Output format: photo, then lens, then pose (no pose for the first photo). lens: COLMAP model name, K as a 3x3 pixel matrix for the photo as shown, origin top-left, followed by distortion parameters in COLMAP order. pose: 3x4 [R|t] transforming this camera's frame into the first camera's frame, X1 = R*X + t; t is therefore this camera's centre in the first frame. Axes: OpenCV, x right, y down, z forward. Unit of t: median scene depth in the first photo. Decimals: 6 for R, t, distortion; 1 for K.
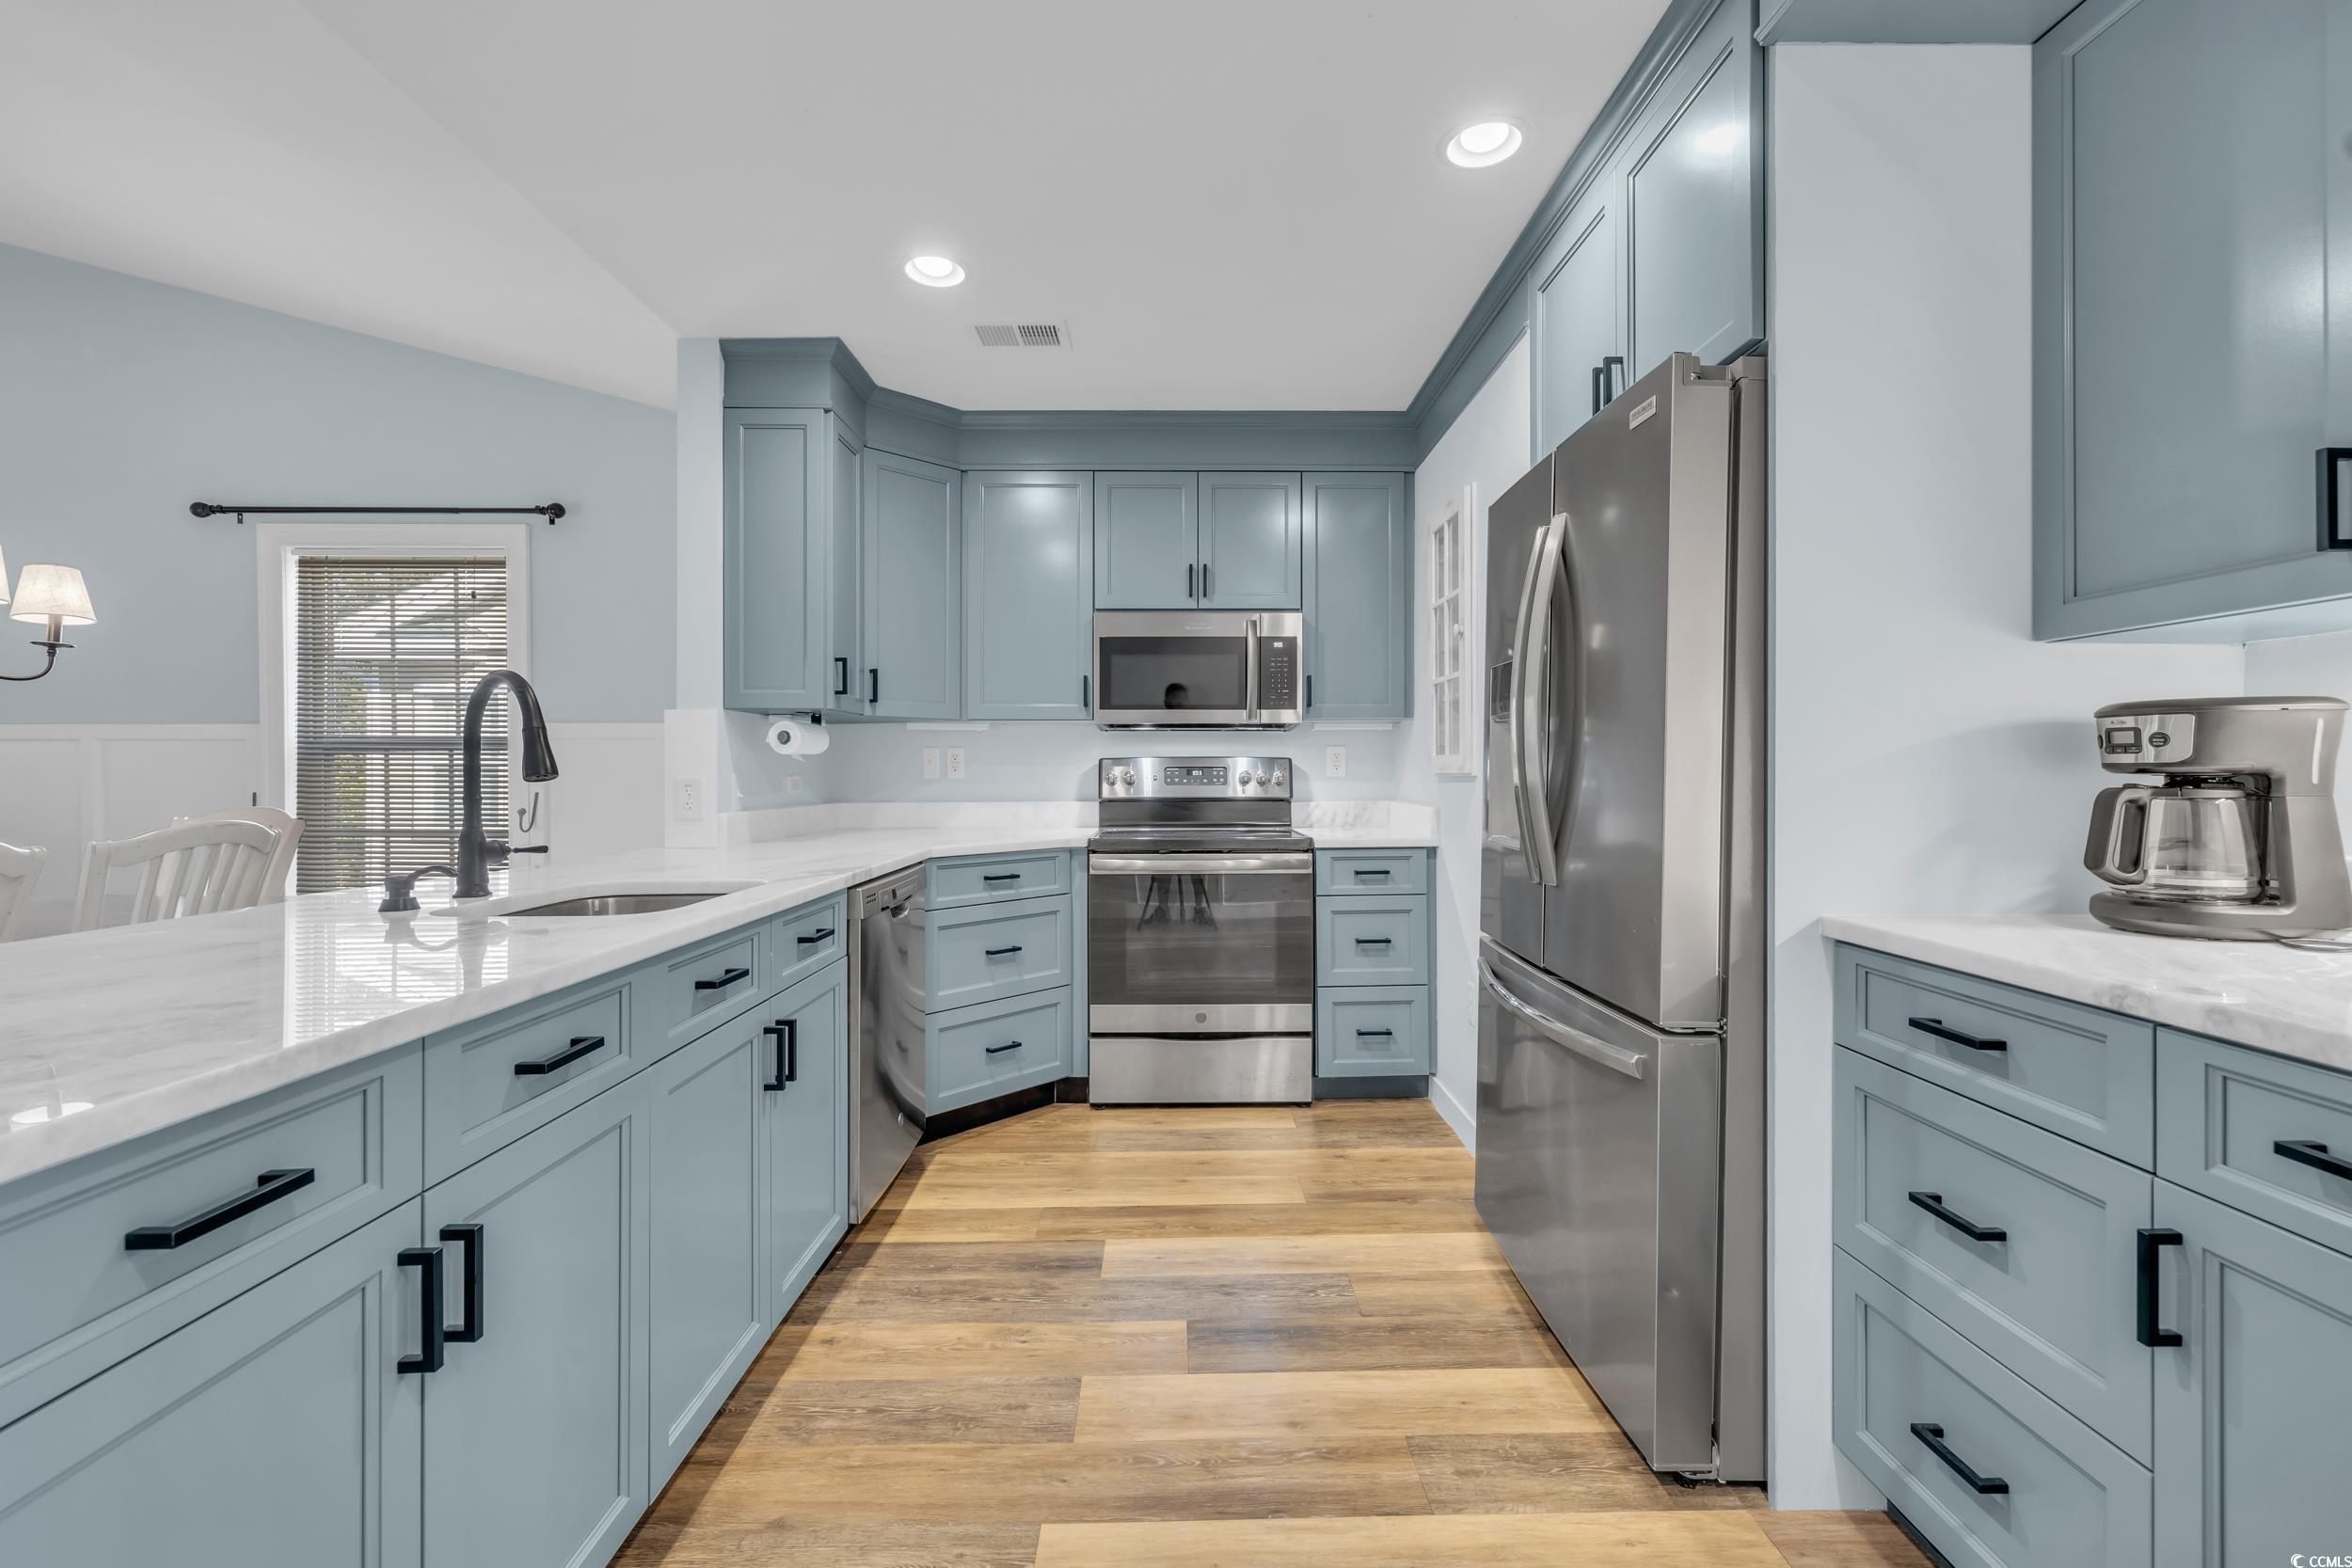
lens RADIAL K [[991.5, 0, 1197.7], [0, 991.5, 770.5], [0, 0, 1]] dist [0.001172, 0.000737]
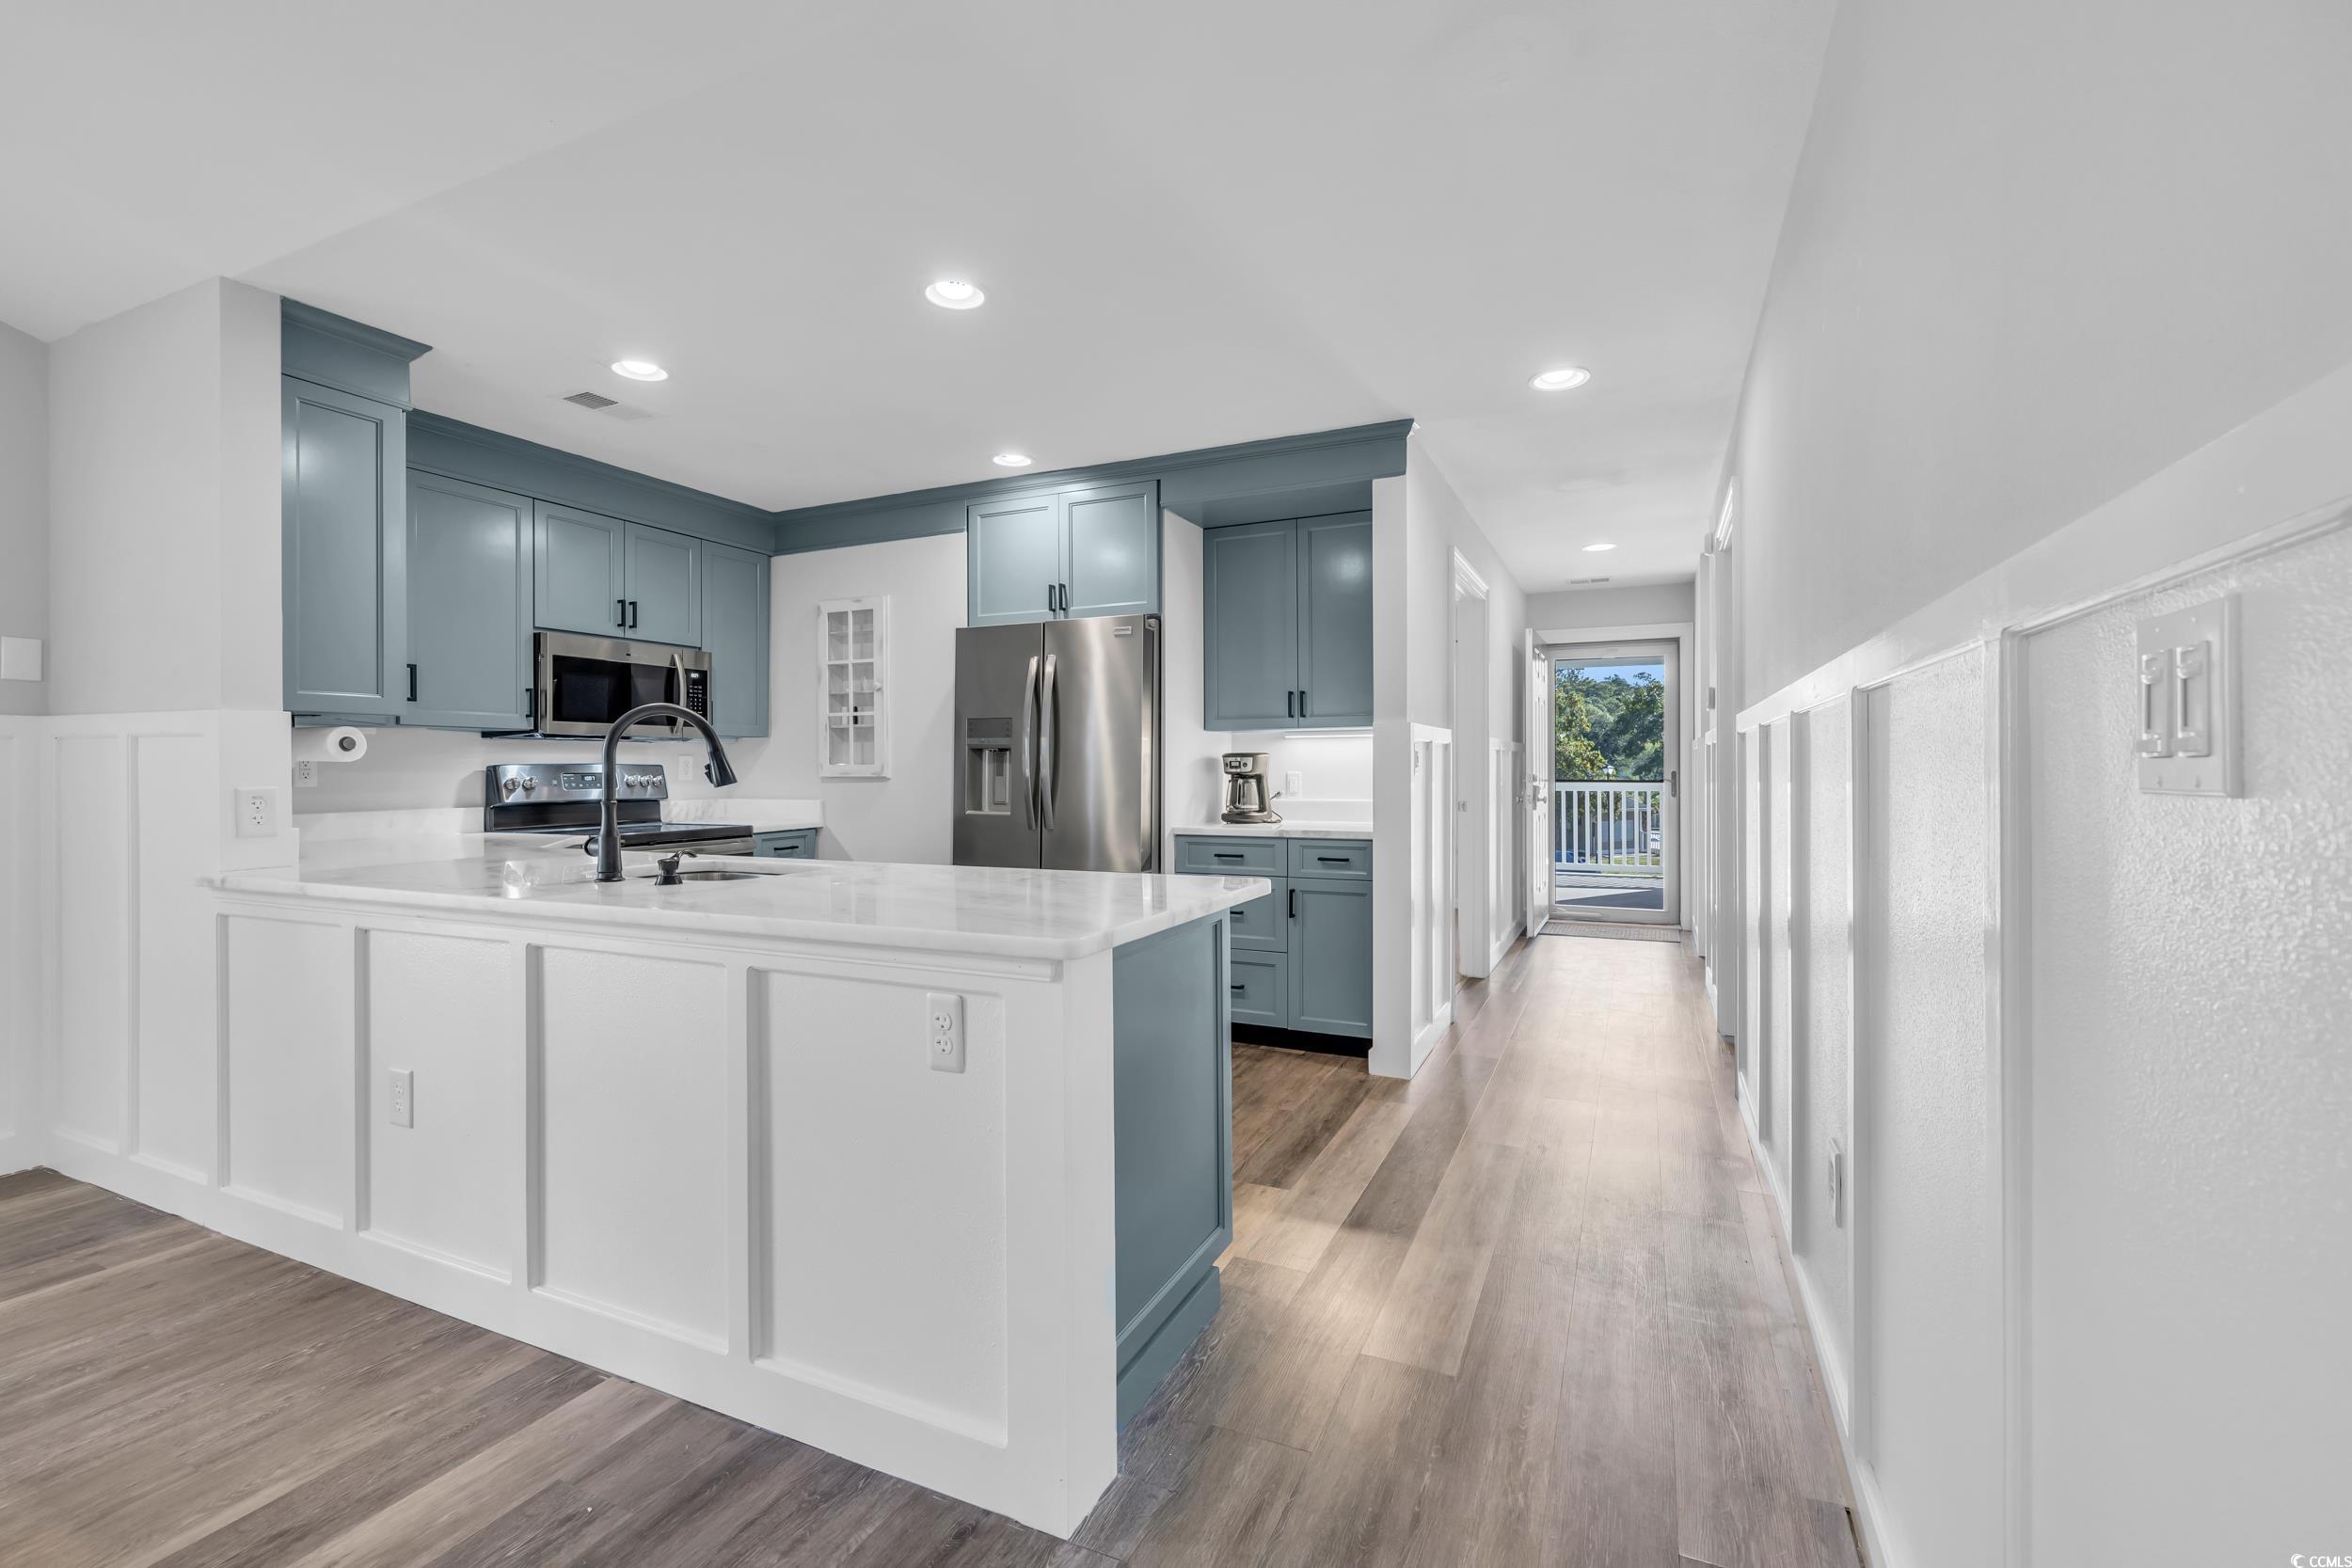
lens RADIAL K [[991.5, 0, 1207.7], [0, 991.5, 769.4], [0, 0, 1]] dist [0.001172, 0.000737]
pose [[0.417845, -0.000754, 0.908518, -1.239182], [0.001910, 0.999998, -0.000049, -0.010248], [-0.908516, 0.001756, 0.417845, -0.173890]]
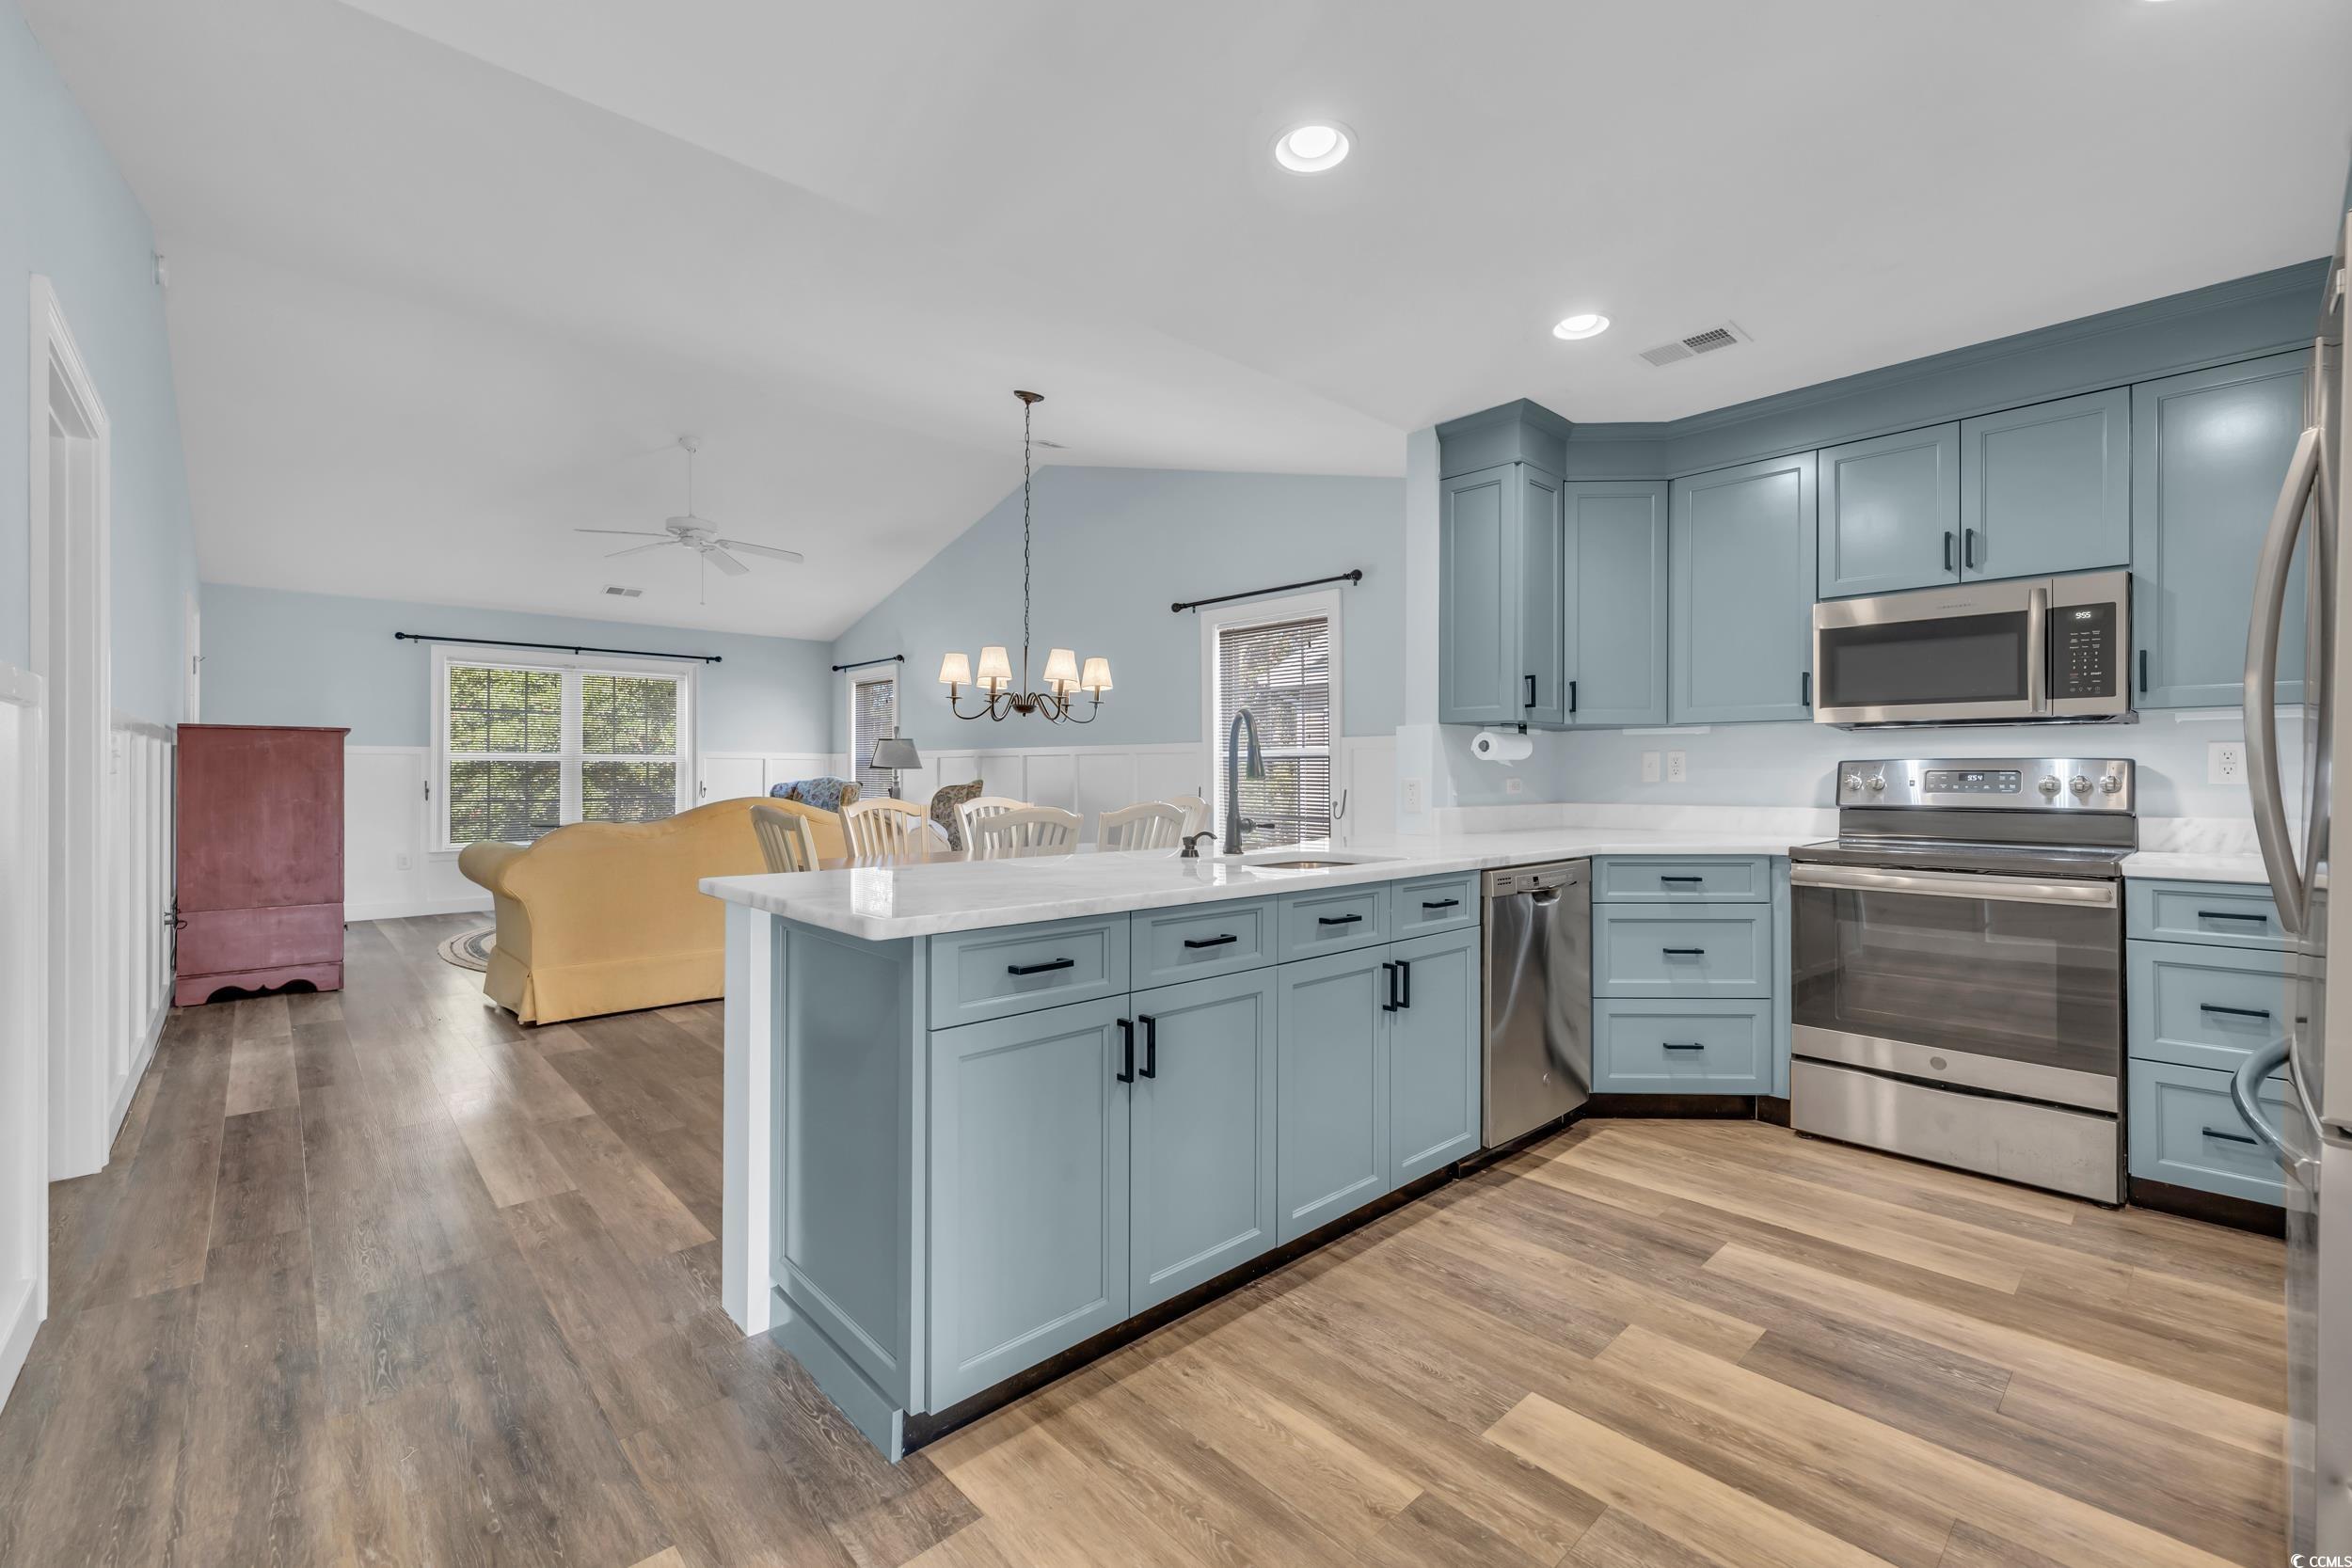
lens RADIAL K [[991.5, 0, 1180.0], [0, 991.5, 774.0], [0, 0, 1]] dist [0.001172, 0.000737]
pose [[0.670017, 0.003007, -0.742340, 0.293342], [-0.002257, 0.999995, 0.002013, -0.001839], [0.742343, 0.000327, 0.670020, -0.090143]]
